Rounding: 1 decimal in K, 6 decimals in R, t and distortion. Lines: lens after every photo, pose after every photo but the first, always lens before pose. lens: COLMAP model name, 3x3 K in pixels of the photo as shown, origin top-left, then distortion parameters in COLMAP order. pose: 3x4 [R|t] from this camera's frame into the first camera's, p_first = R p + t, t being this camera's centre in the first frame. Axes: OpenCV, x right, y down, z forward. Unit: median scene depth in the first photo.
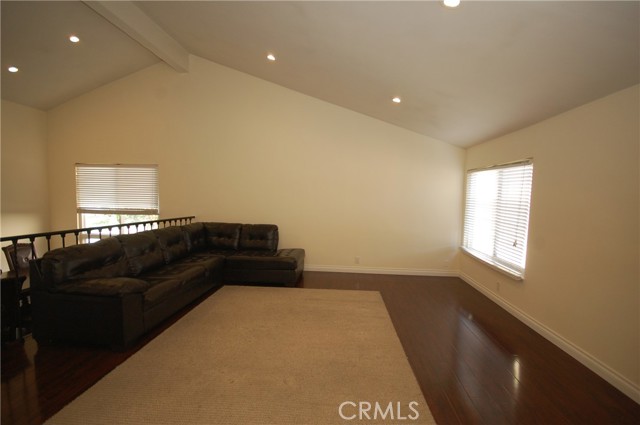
lens RADIAL K [[283.1, 0, 322.0], [0, 283.1, 214.9], [0, 0, 1]] dist [0.012710, 0.000431]
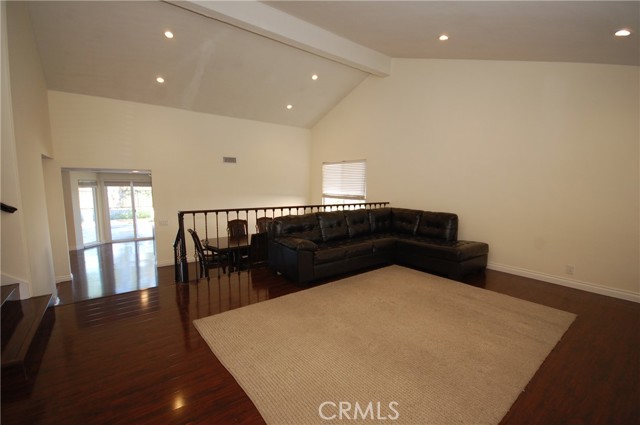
lens RADIAL K [[283.1, 0, 323.6], [0, 283.1, 211.0], [0, 0, 1]] dist [0.012710, 0.000431]
pose [[0.676965, 0.057848, -0.733738, 0.233238], [-0.039685, 0.998325, 0.042093, 0.003615], [0.734945, 0.000623, 0.678127, 0.037628]]
